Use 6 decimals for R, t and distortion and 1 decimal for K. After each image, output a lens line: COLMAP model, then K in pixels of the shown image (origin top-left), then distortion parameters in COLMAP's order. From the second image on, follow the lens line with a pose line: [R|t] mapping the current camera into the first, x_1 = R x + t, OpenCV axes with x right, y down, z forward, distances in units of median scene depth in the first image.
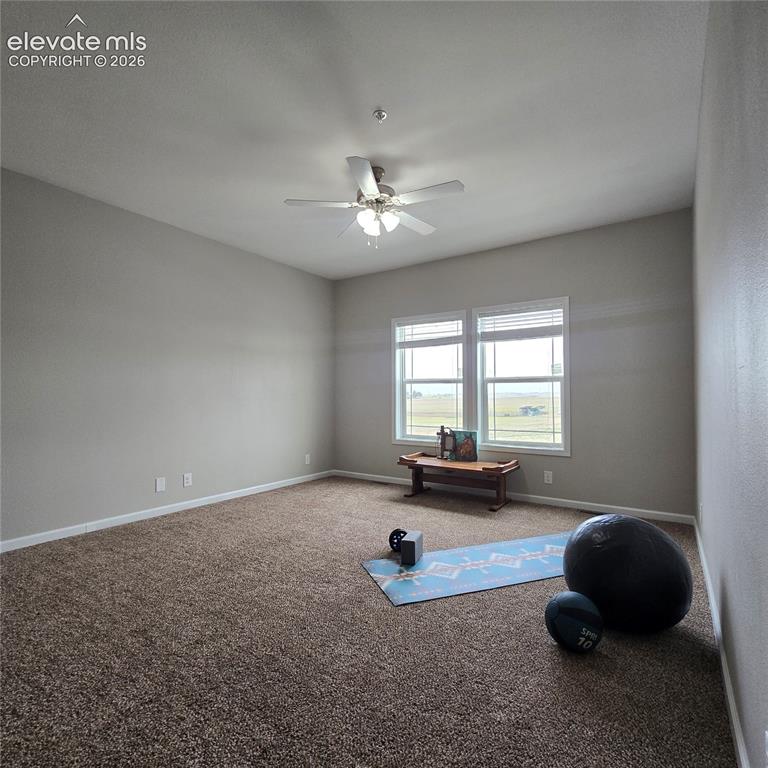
lens RADIAL K [[420.6, 0, 384.0], [0, 420.6, 384.0], [0, 0, 1]] dist [-0.001260, -0.000504]
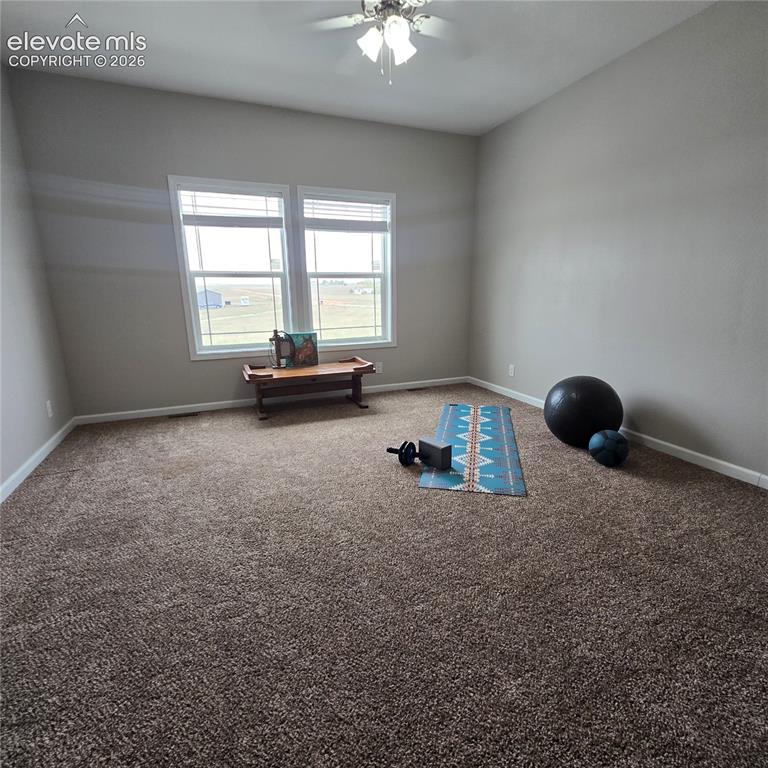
lens RADIAL K [[420.6, 0, 384.0], [0, 420.6, 384.0], [0, 0, 1]] dist [-0.001260, -0.000504]
pose [[0.545865, -0.188408, 0.816415, -0.452244], [-0.013428, 0.972298, 0.233360, 0.006293], [-0.837766, -0.138346, 0.528213, 0.363366]]
